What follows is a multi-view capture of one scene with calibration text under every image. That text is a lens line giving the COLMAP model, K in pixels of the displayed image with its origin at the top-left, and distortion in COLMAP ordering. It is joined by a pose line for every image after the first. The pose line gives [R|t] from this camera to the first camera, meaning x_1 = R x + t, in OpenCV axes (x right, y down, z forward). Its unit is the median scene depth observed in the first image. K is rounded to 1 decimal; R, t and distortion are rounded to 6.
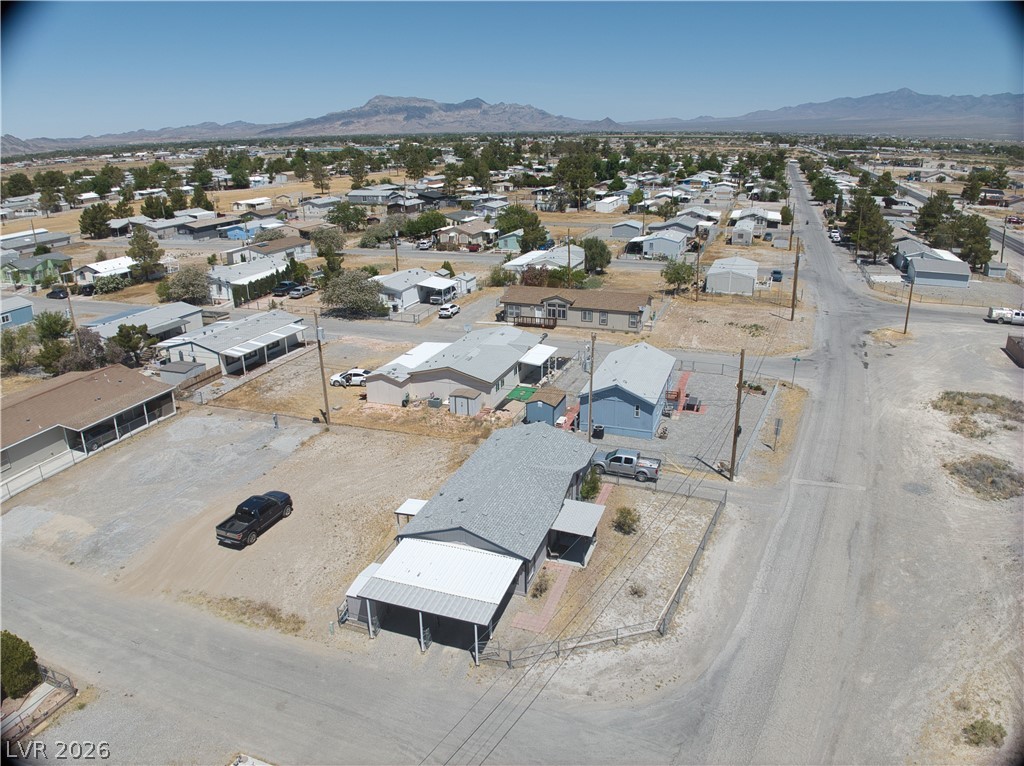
lens RADIAL K [[721.4, 0, 515.3], [0, 721.4, 382.6], [0, 0, 1]] dist [-0.099974, -0.018668]
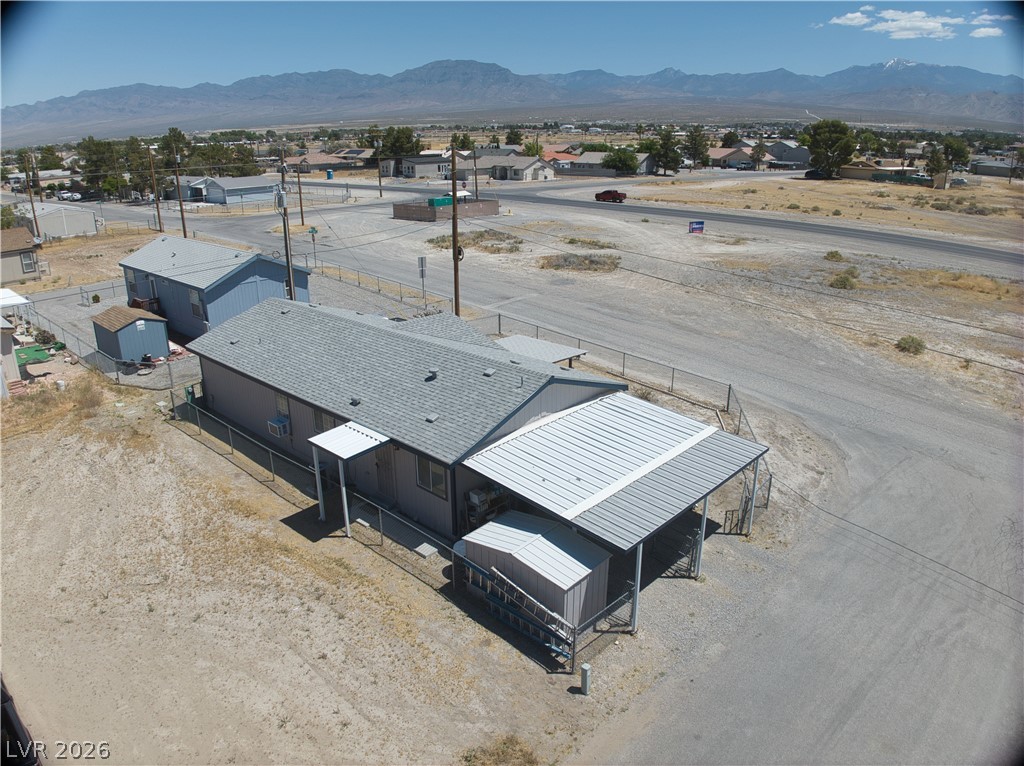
lens RADIAL K [[721.4, 0, 515.9], [0, 721.4, 388.9], [0, 0, 1]] dist [-0.099974, -0.018668]
pose [[0.399108, -0.307839, 0.863683, -0.314496], [0.308587, 0.932103, 0.189628, 0.058807], [-0.863416, 0.190839, 0.467005, 0.450812]]
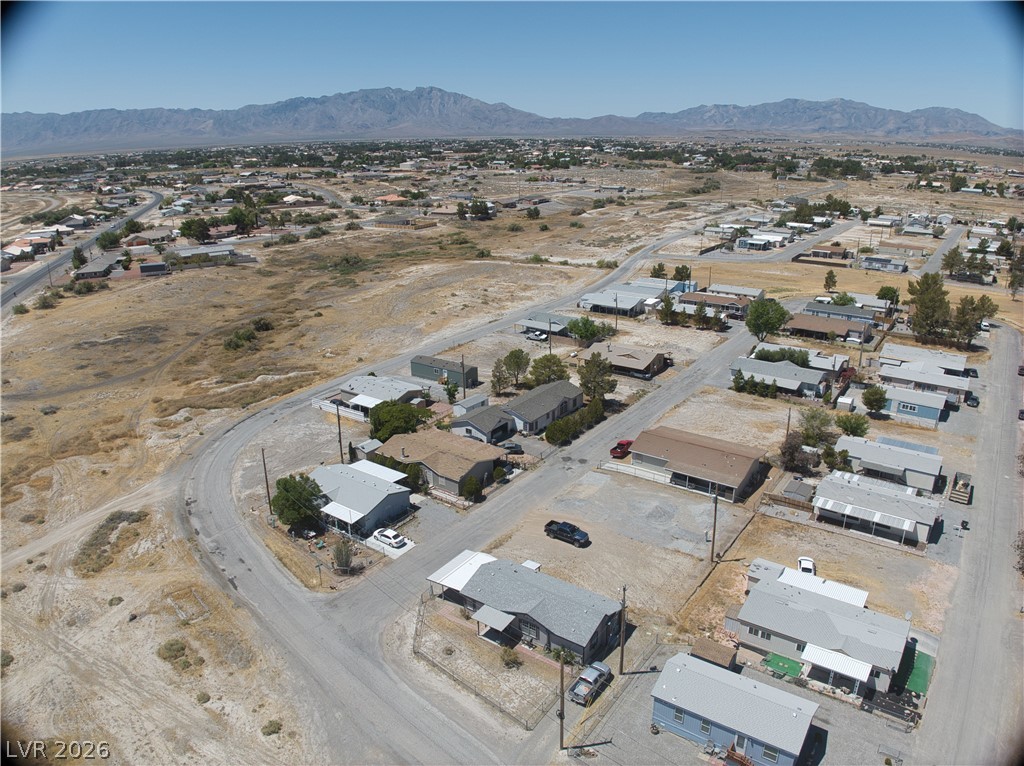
lens RADIAL K [[721.4, 0, 516.8], [0, 721.4, 382.3], [0, 0, 1]] dist [-0.099974, -0.018668]
pose [[-0.267899, 0.331226, -0.904721, 0.897616], [-0.311787, 0.858709, 0.406704, -0.630756], [0.911602, 0.391036, -0.126776, 0.663010]]
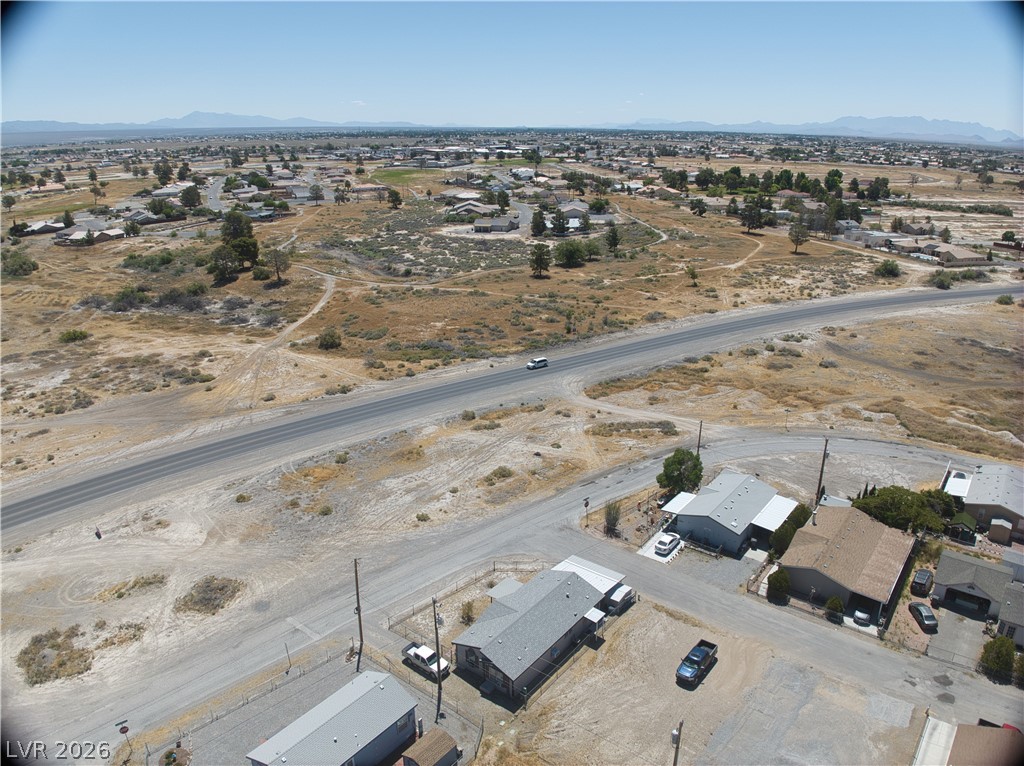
lens RADIAL K [[721.4, 0, 515.7], [0, 721.4, 385.4], [0, 0, 1]] dist [-0.099974, -0.018668]
pose [[-0.949156, -0.095903, 0.299844, -0.269890], [0.116126, 0.778636, 0.616637, -0.833426], [-0.292606, 0.620104, -0.727910, 1.255030]]
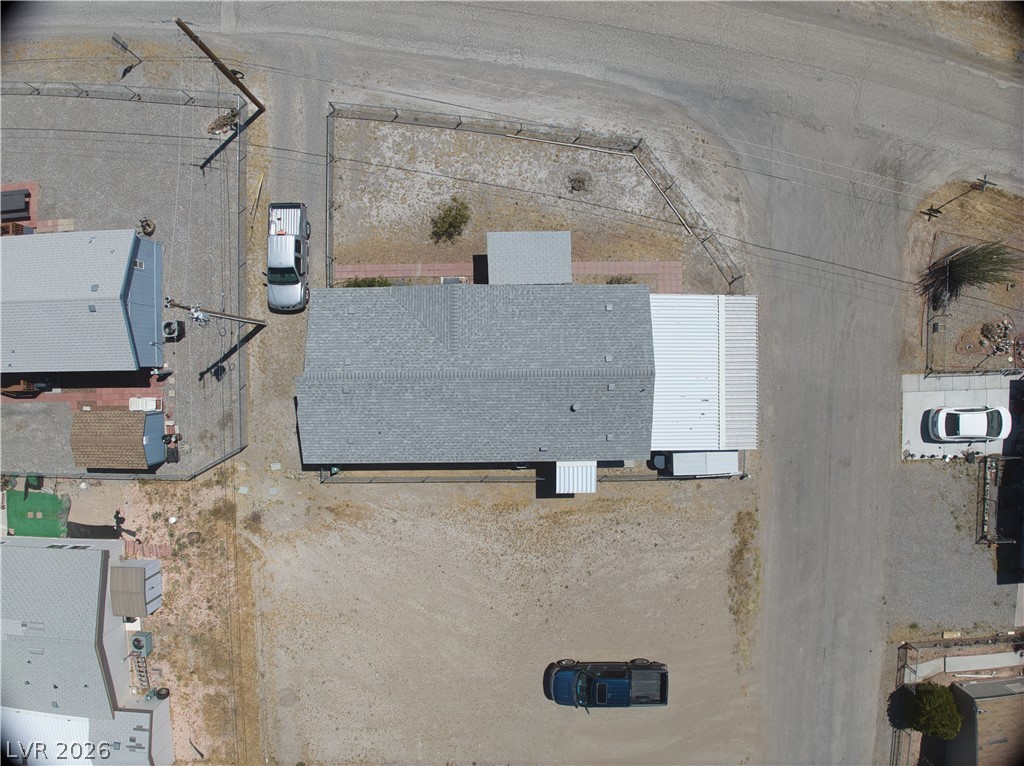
lens RADIAL K [[721.4, 0, 517.5], [0, 721.4, 382.1], [0, 0, 1]] dist [-0.099974, -0.018668]
pose [[-0.340601, -0.940153, -0.010177, -0.014869], [0.321989, -0.126807, 0.938213, -0.348600], [-0.883354, 0.316279, 0.345909, 0.498525]]
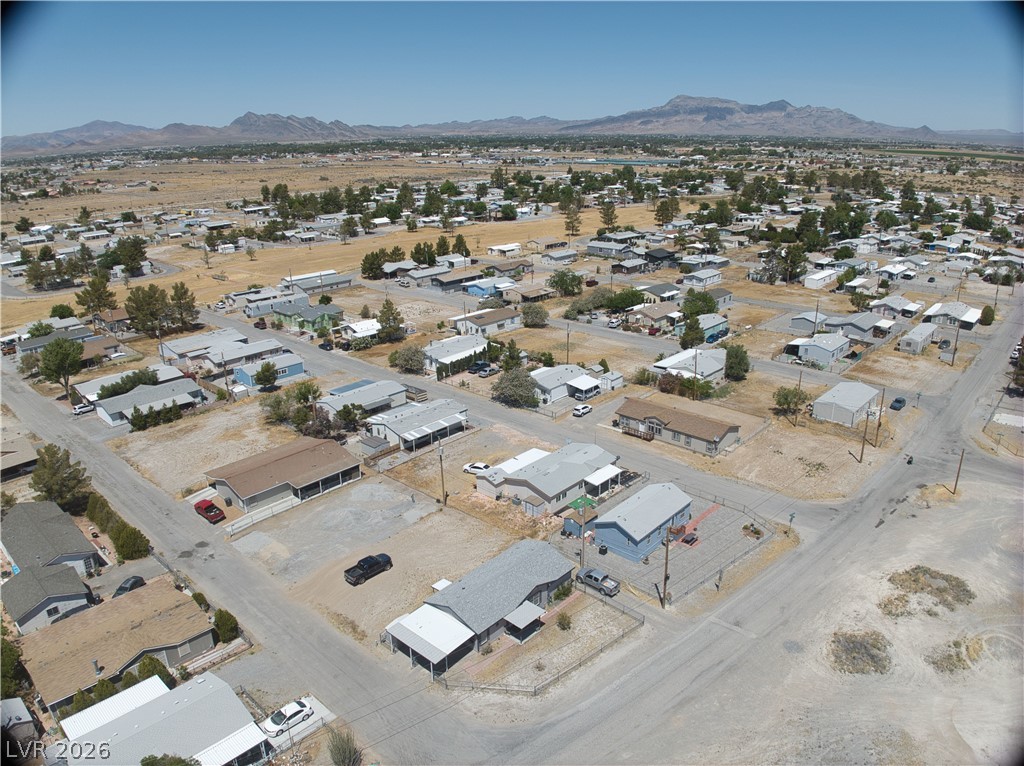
lens RADIAL K [[721.4, 0, 516.3], [0, 721.4, 381.6], [0, 0, 1]] dist [-0.099974, -0.018668]
pose [[0.924480, 0.126946, -0.359473, 0.381987], [-0.126770, 0.991638, 0.024170, -0.249021], [0.359536, 0.023226, 0.932842, -0.369951]]
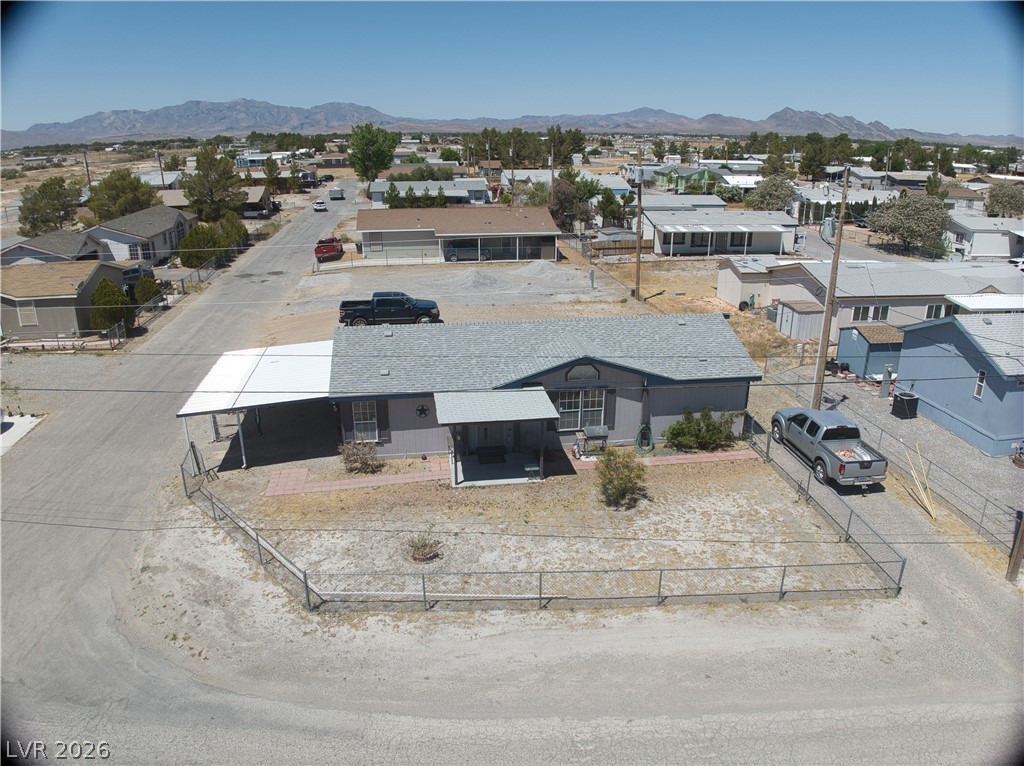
lens RADIAL K [[721.4, 0, 515.4], [0, 721.4, 386.6], [0, 0, 1]] dist [-0.099974, -0.018668]
pose [[0.468780, 0.307277, -0.828146, 0.345258], [-0.299573, 0.937285, 0.178196, 0.045518], [0.830964, 0.164555, 0.531432, 0.455233]]
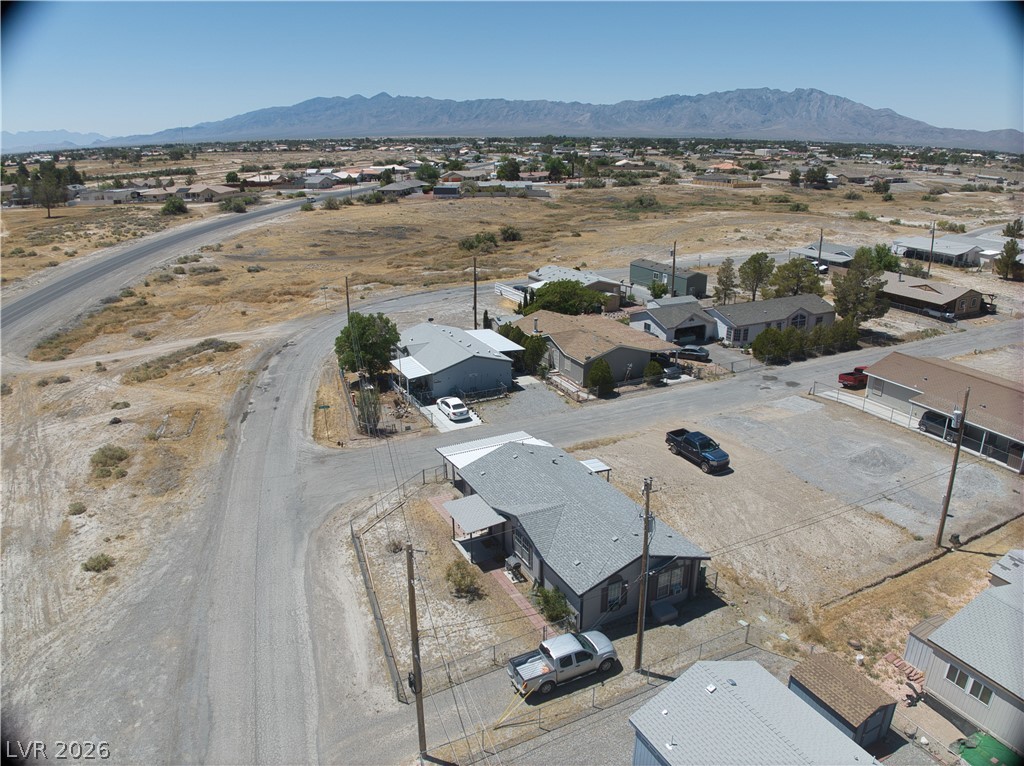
lens RADIAL K [[721.4, 0, 517.7], [0, 721.4, 385.2], [0, 0, 1]] dist [-0.099974, -0.018668]
pose [[-0.686201, 0.252573, -0.682155, 0.432883], [-0.235607, 0.810056, 0.536934, -0.322584], [0.688199, 0.529165, -0.496353, 0.915673]]
